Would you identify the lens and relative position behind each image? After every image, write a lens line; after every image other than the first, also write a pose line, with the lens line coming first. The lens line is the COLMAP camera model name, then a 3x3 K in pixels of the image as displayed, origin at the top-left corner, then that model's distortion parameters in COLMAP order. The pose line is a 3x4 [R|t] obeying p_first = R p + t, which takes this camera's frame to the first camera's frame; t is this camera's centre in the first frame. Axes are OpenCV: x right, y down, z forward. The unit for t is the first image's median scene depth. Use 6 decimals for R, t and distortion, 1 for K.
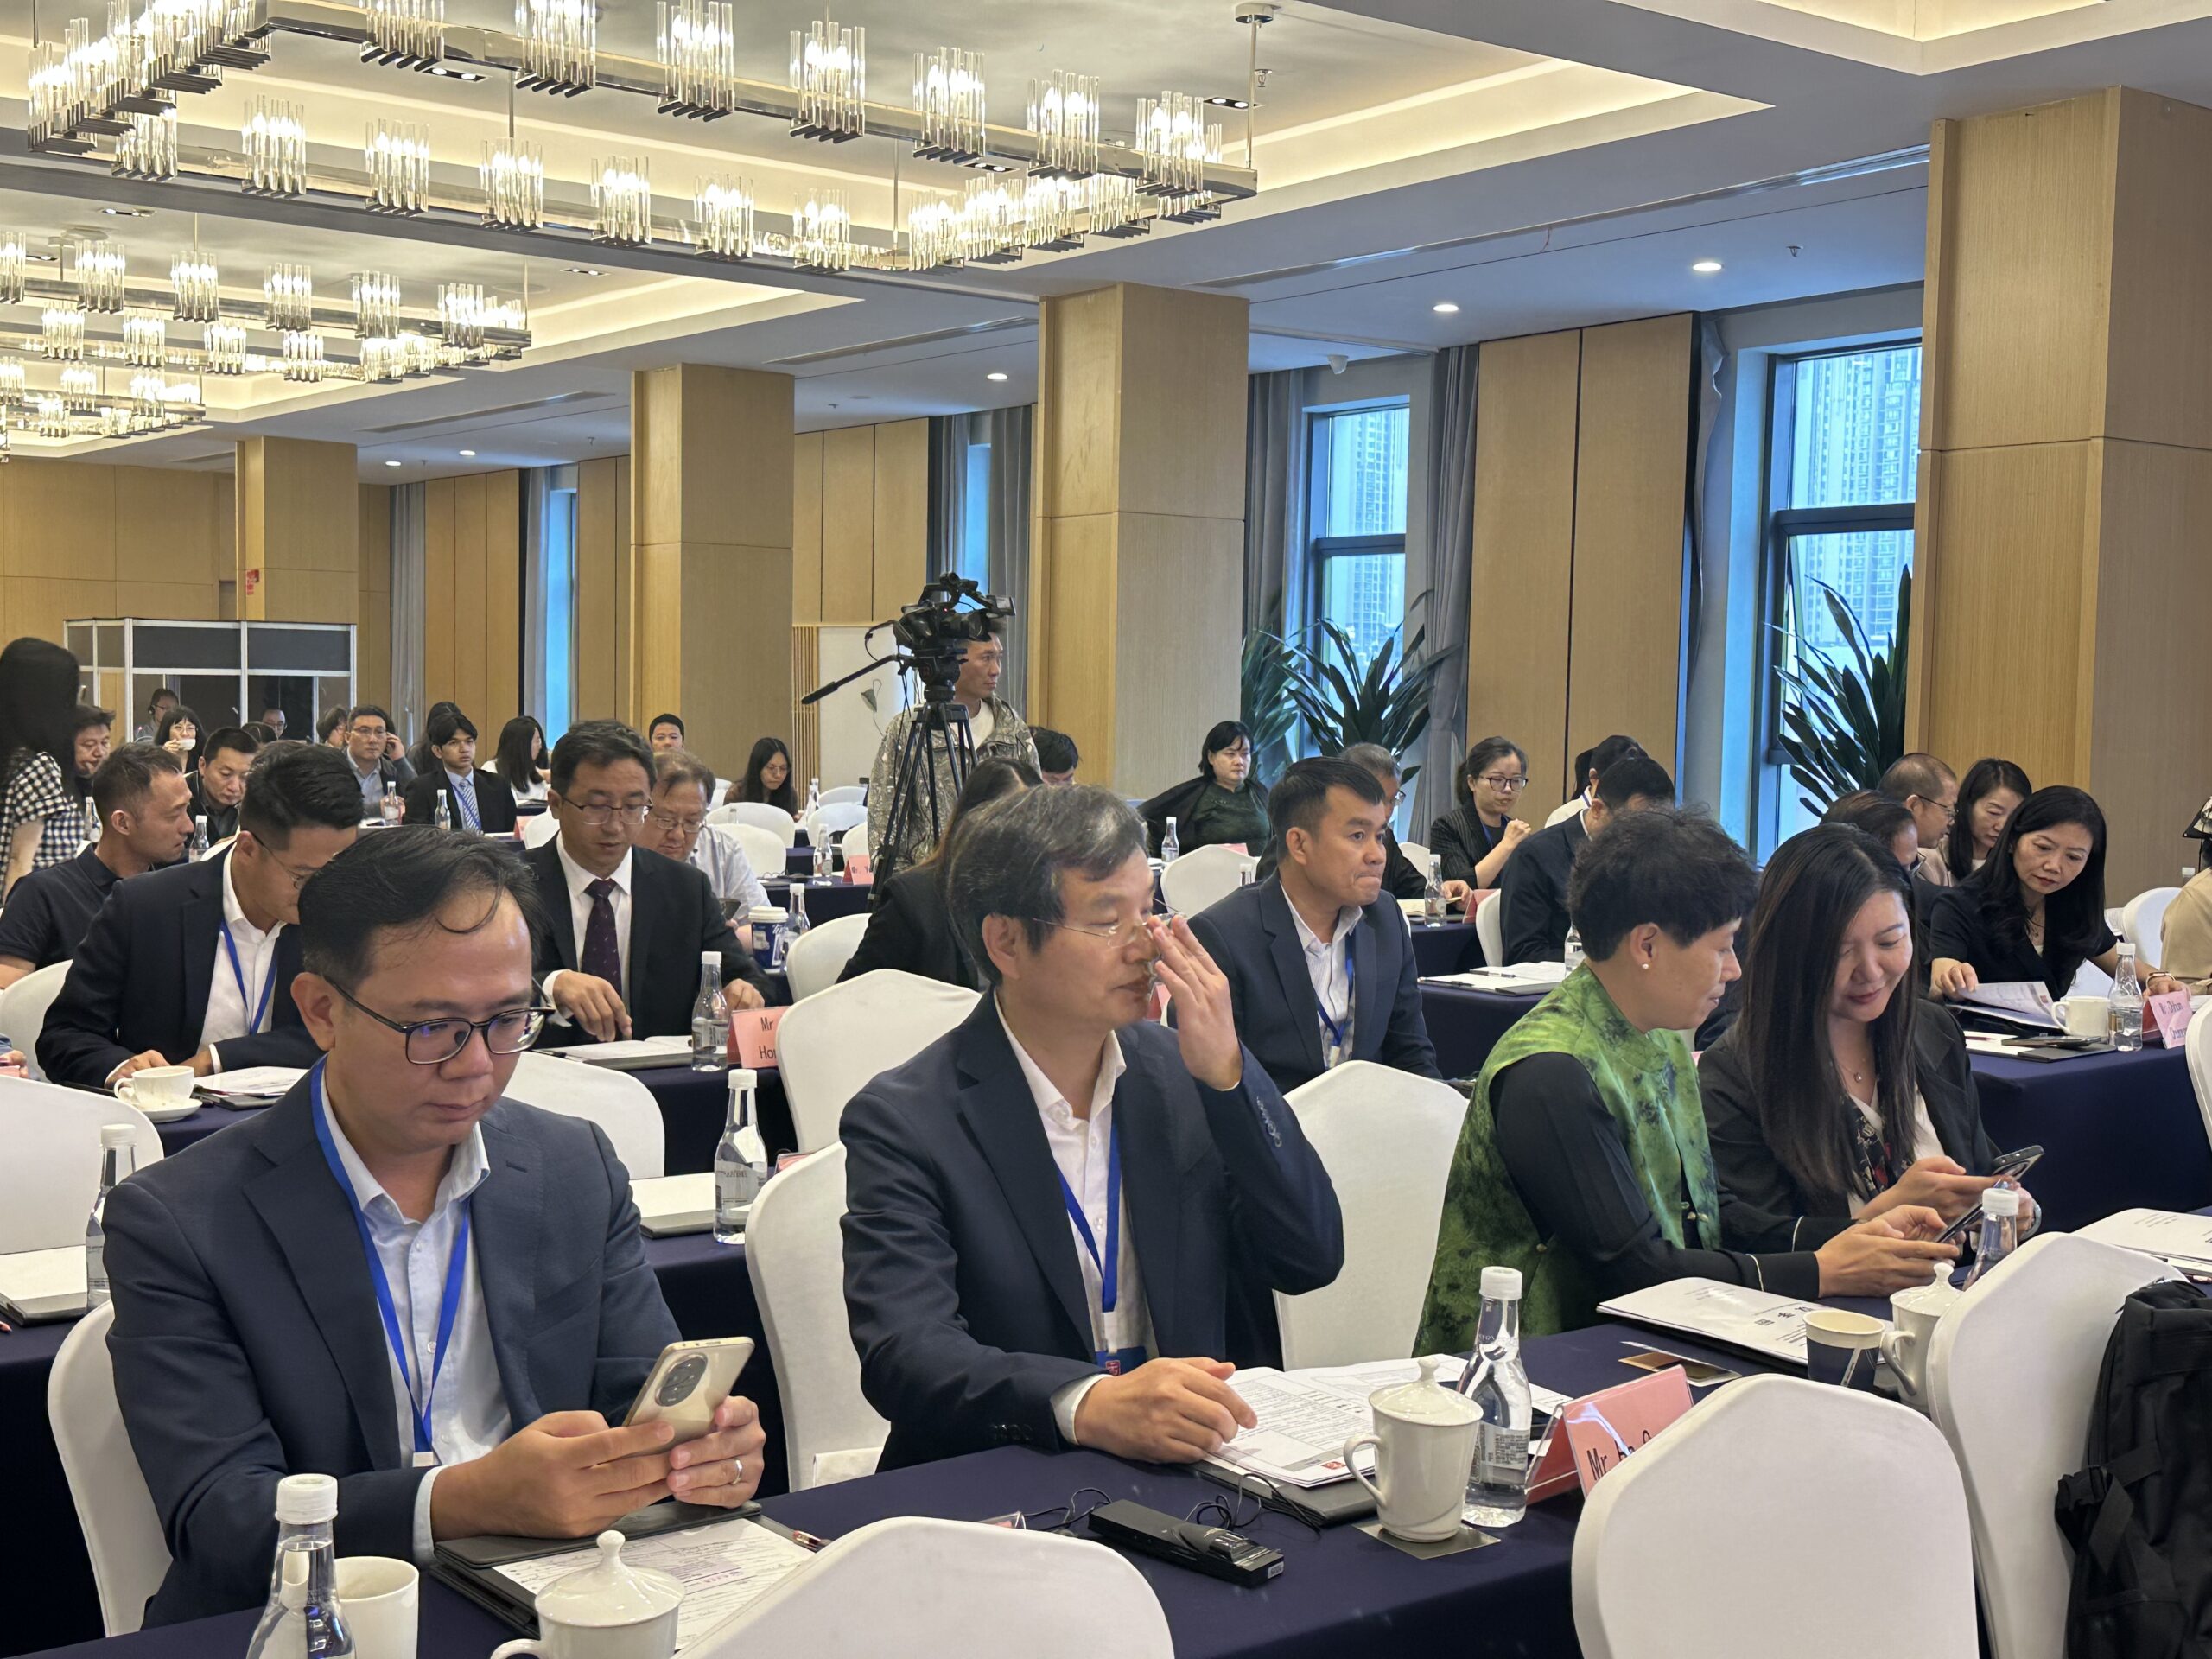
lens RADIAL K [[2584.7, 0, 1106.0], [0, 2584.7, 829.5], [0, 0, 1]] dist [0.232328, -0.565215]
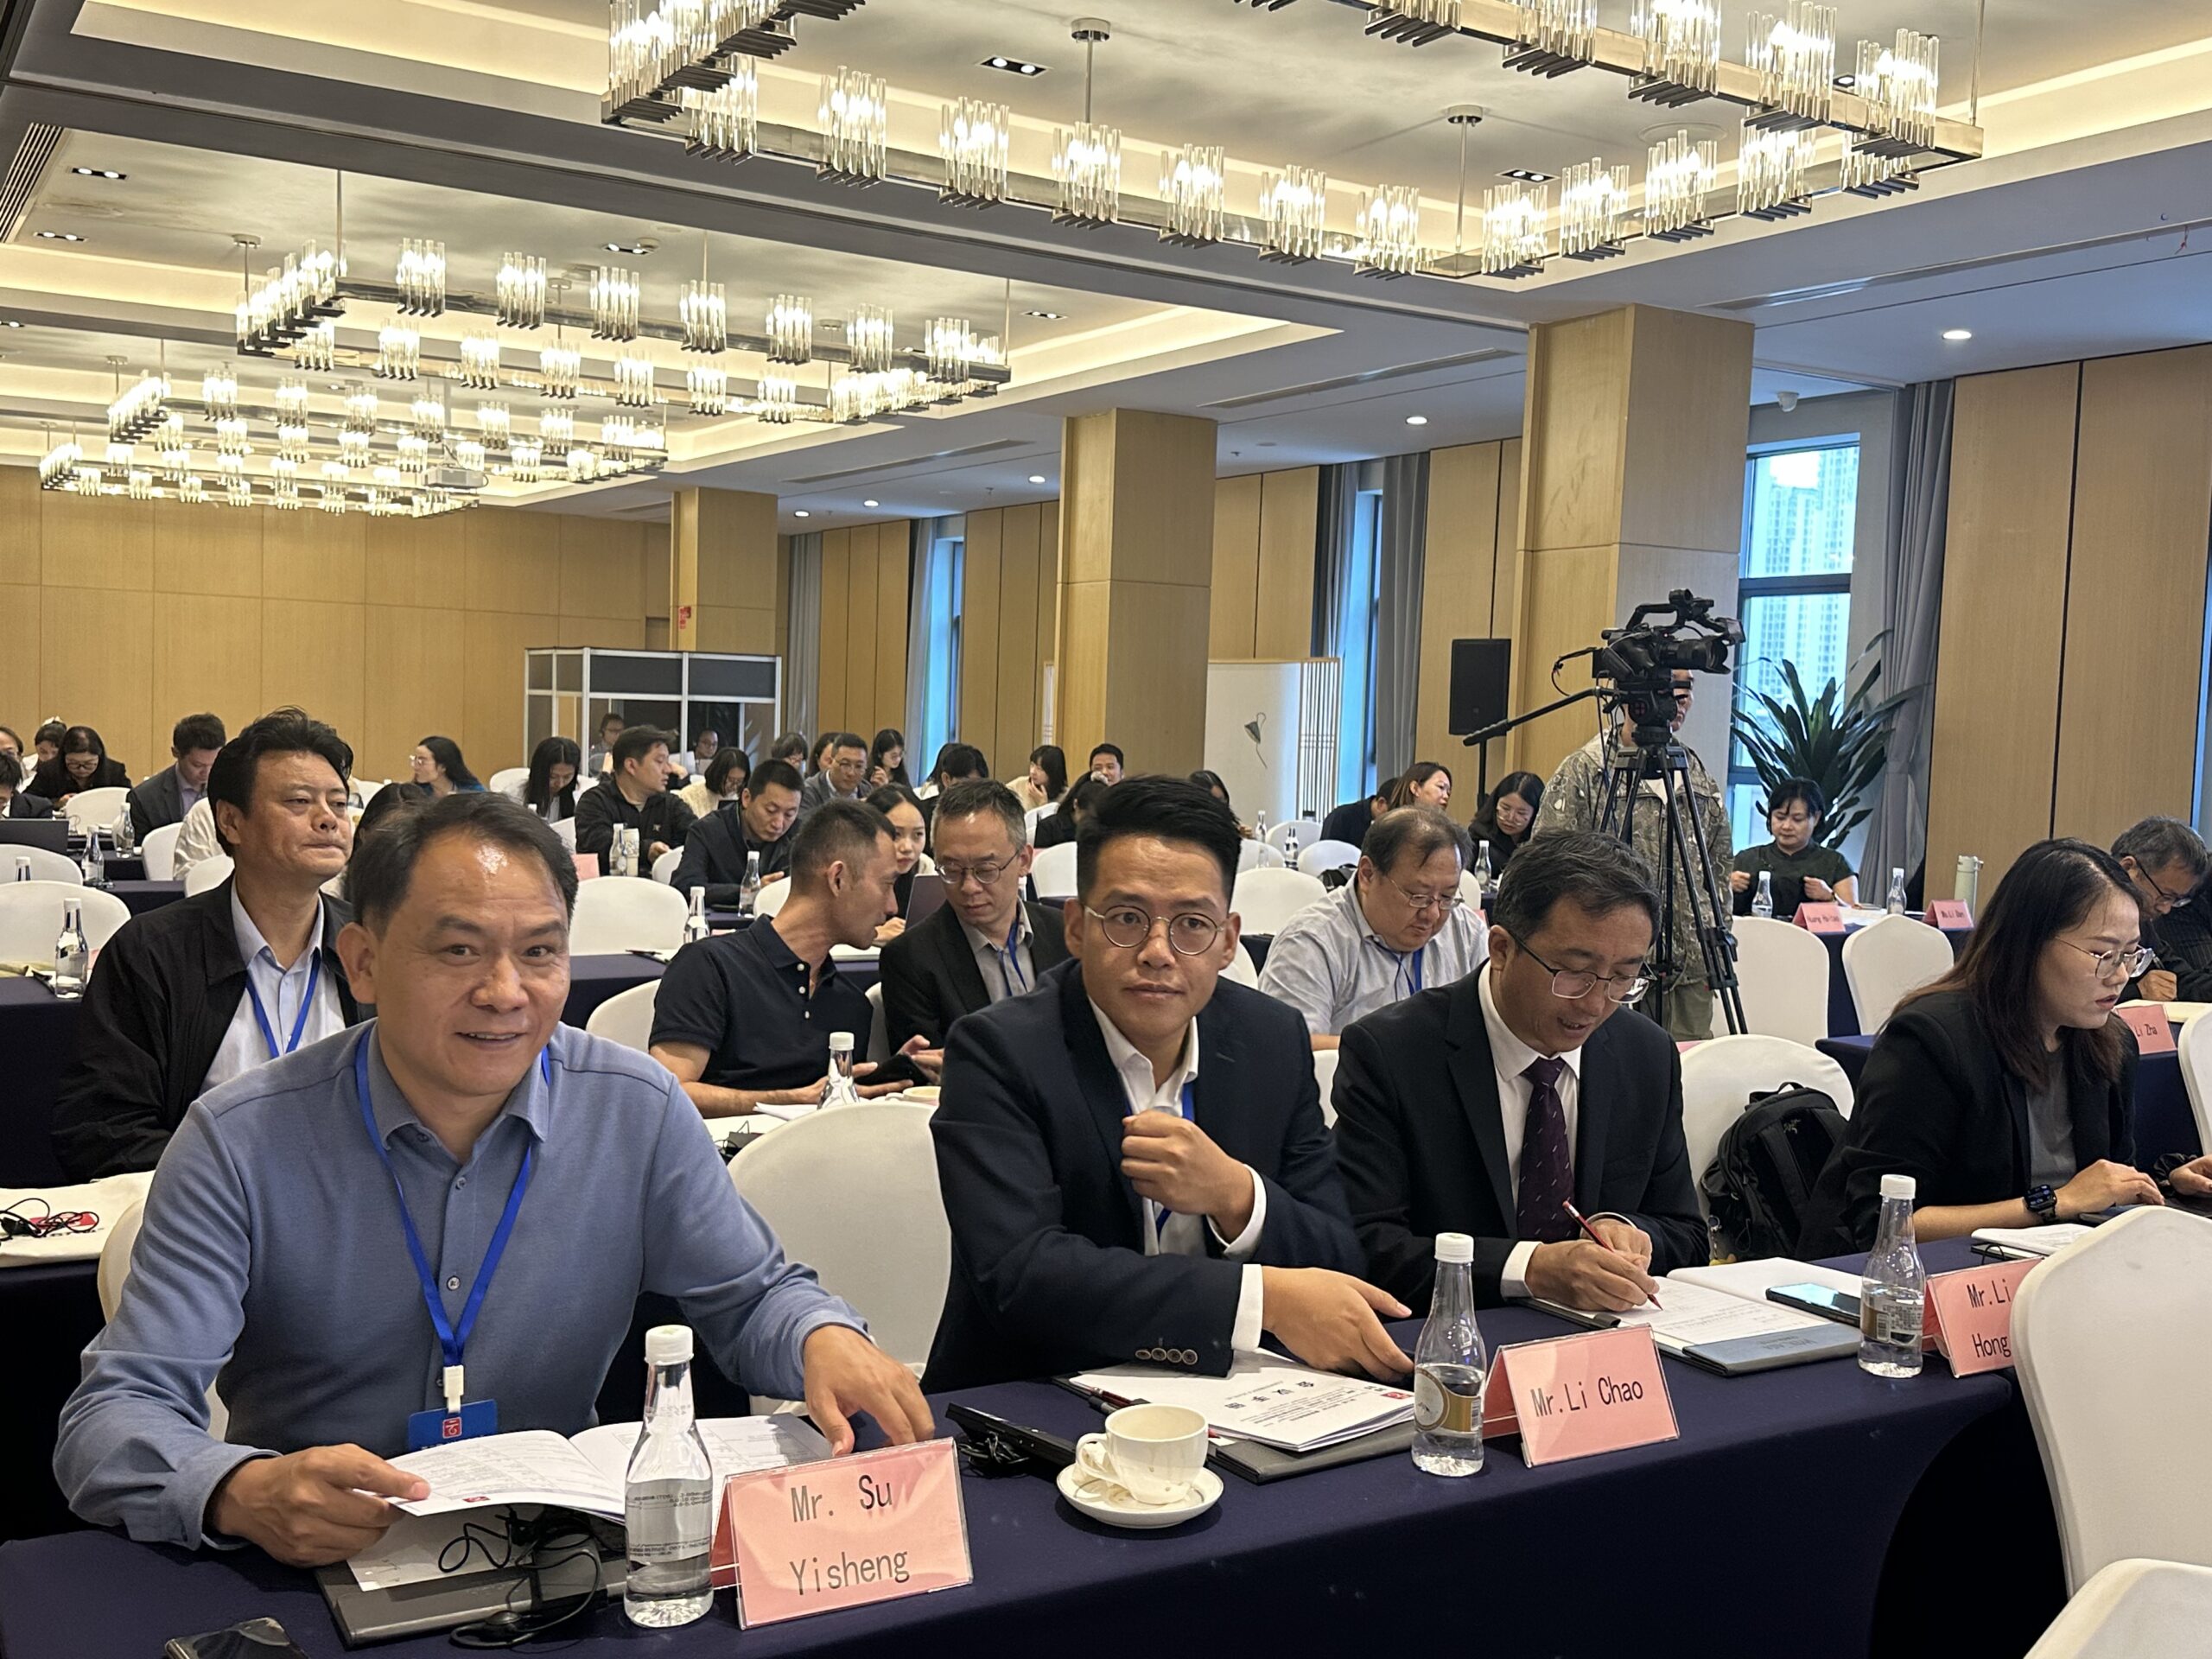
lens RADIAL K [[2150.9, 0, 1106.0], [0, 2150.9, 829.5], [0, 0, 1]] dist [0.216407, -0.475144]
pose [[0.995457, 0.021540, -0.092744, -0.089011], [-0.021805, 0.999761, -0.001839, -0.008899], [0.092682, 0.003853, 0.995688, 0.147705]]
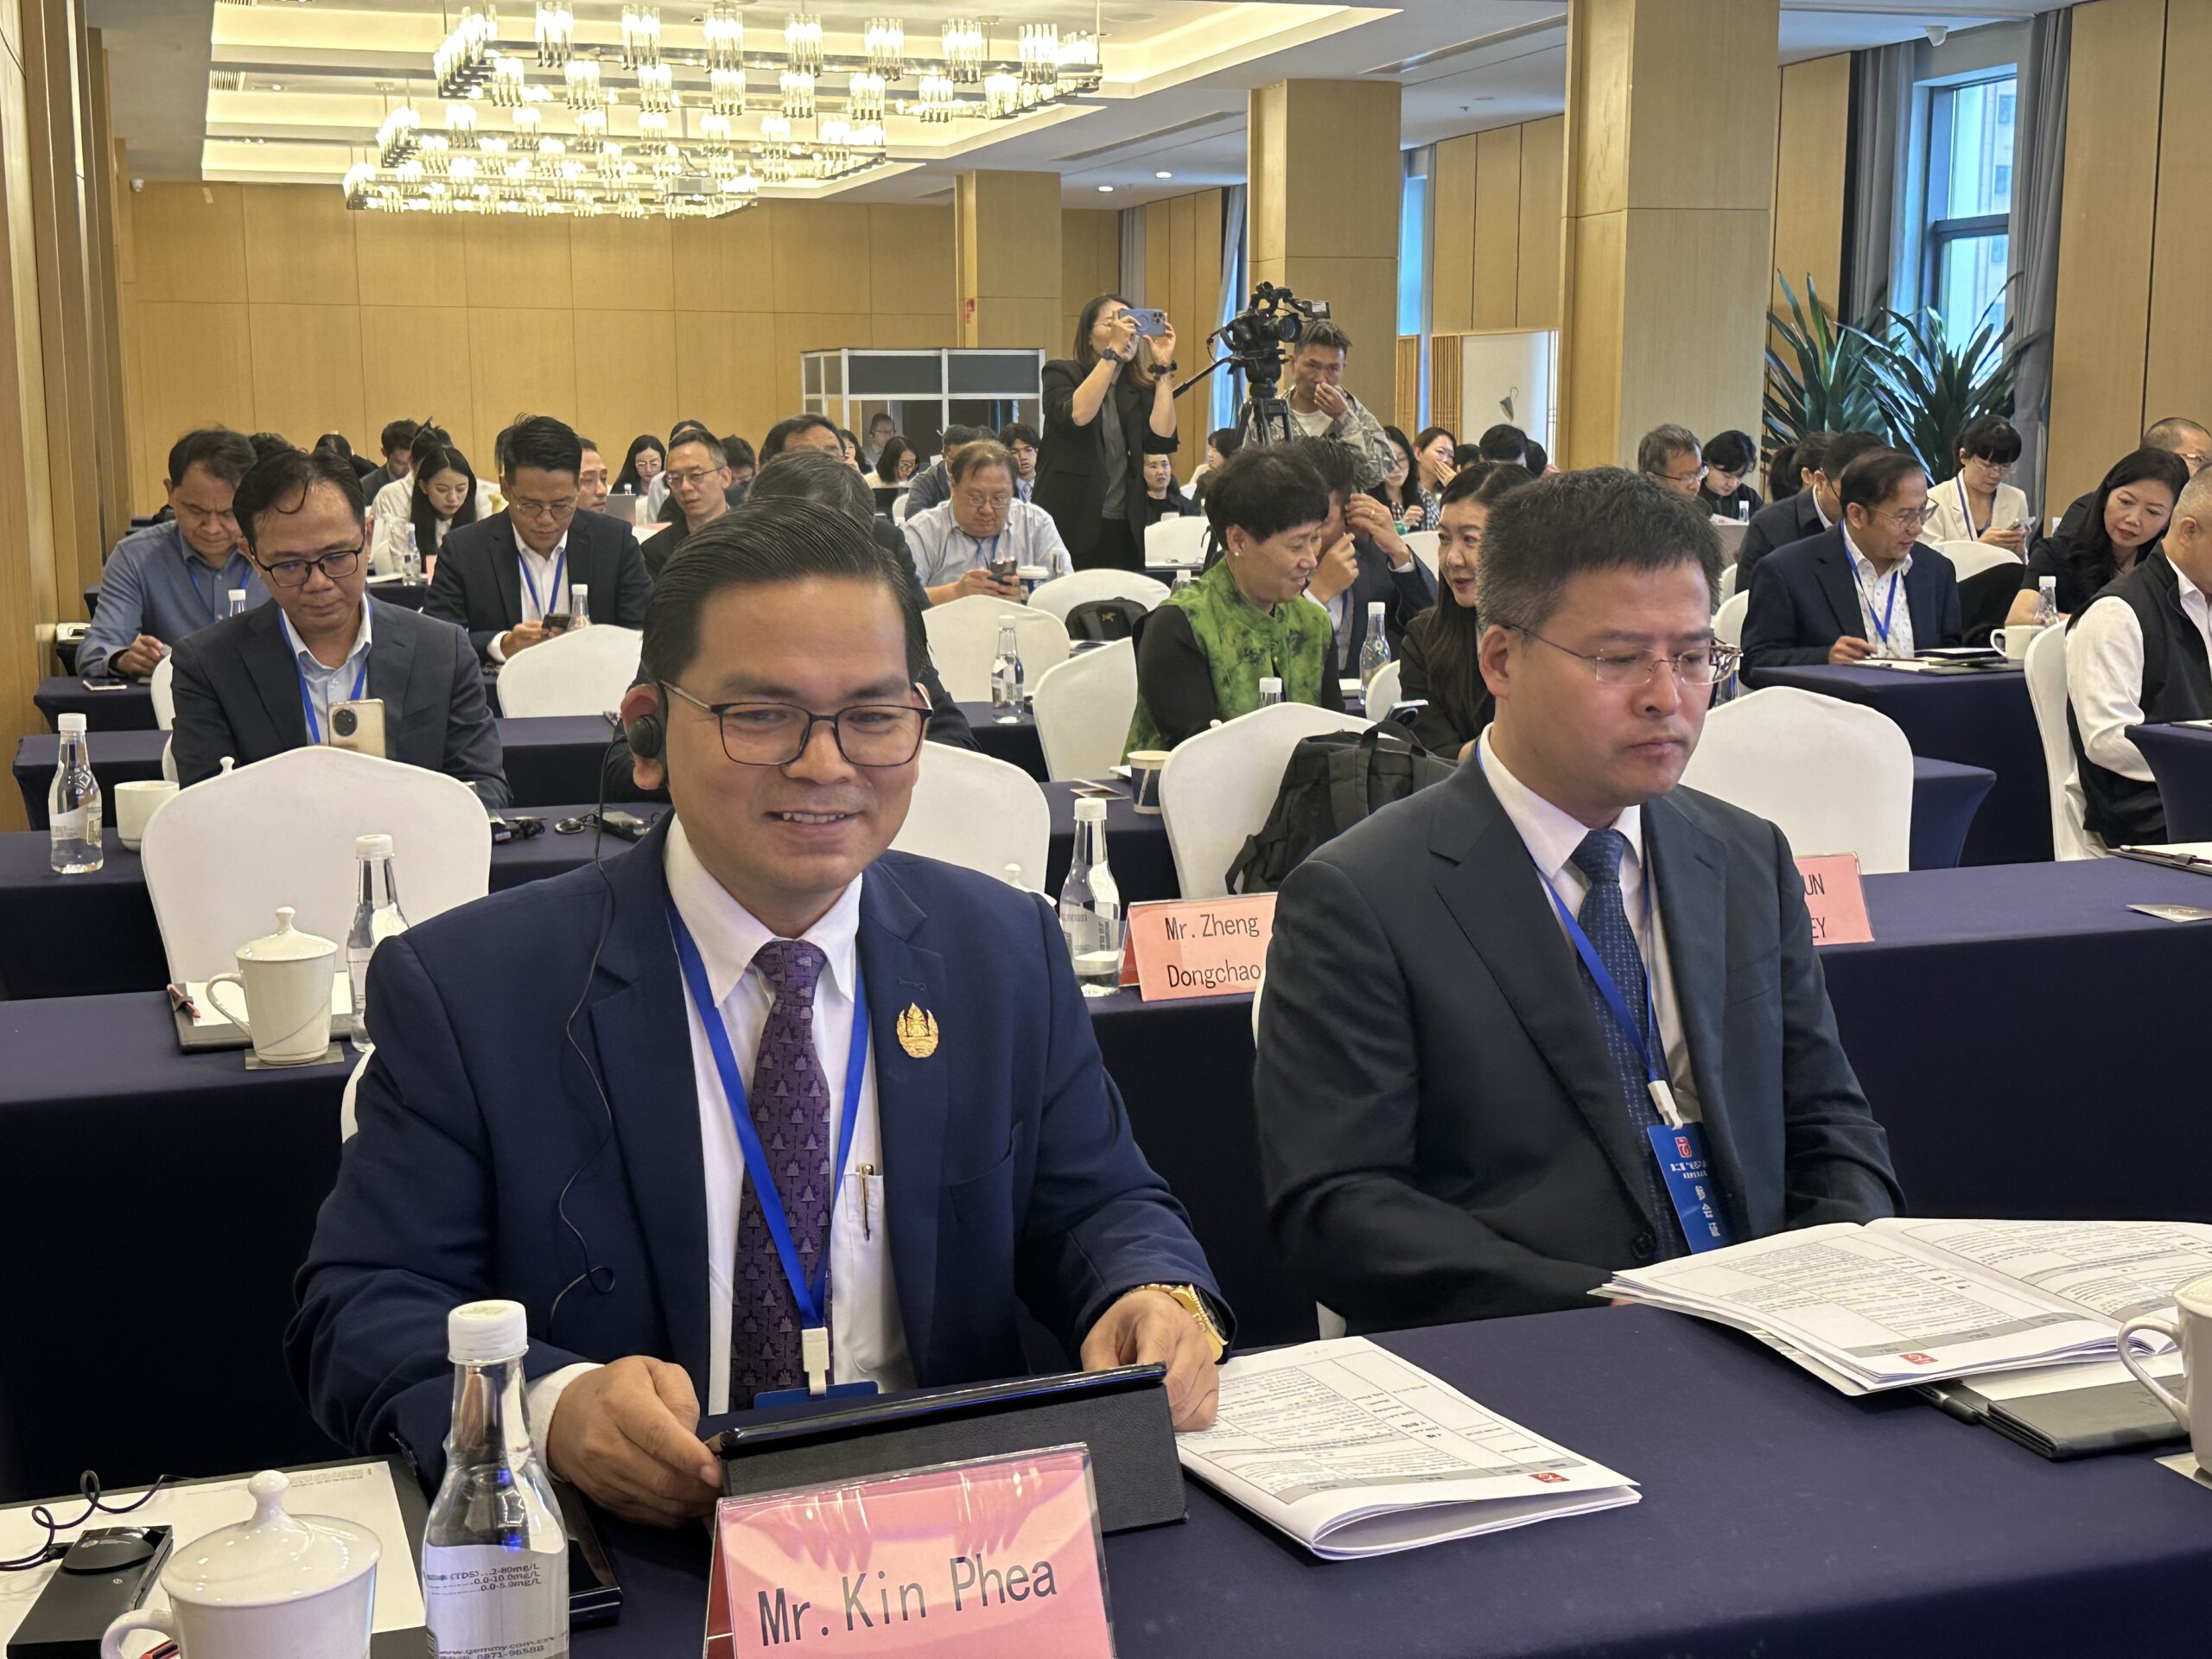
lens RADIAL K [[2770.2, 0, 1106.0], [0, 2770.2, 829.5], [0, 0, 1]] dist [0.224419, -0.516085]
pose [[0.949669, 0.027422, -0.312053, 0.133752], [0.002310, 0.995521, 0.094511, 0.012509], [0.313247, -0.090475, 0.945352, -0.105576]]
